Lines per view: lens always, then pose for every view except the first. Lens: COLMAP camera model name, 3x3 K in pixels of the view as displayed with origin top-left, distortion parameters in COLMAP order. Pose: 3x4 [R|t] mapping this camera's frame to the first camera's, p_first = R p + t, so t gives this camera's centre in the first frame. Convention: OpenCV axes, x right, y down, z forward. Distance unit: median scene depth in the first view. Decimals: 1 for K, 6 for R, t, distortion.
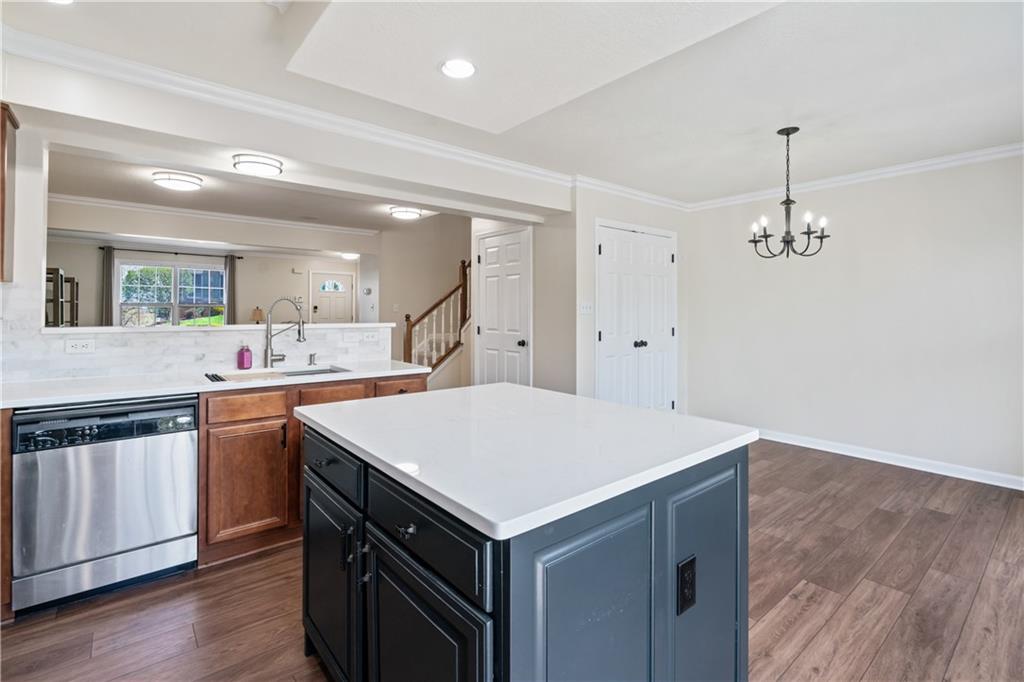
lens RADIAL K [[472.0, 0, 510.0], [0, 472.0, 327.9], [0, 0, 1]] dist [-0.001455, -0.000168]
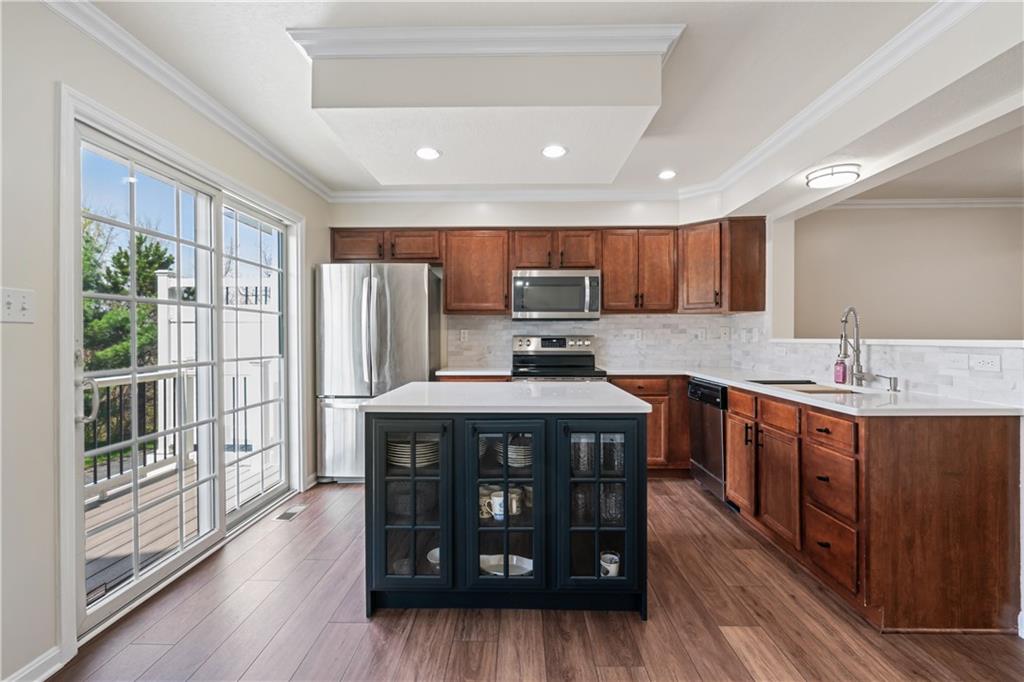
lens RADIAL K [[470.4, 0, 512.0], [0, 470.4, 341.0], [0, 0, 1]] dist [-0.001205, -0.000275]
pose [[-0.649647, 0.007084, -0.760203, 0.628453], [-0.025136, 0.999210, 0.030792, -0.014345], [0.759821, 0.039113, -0.648955, 1.077179]]
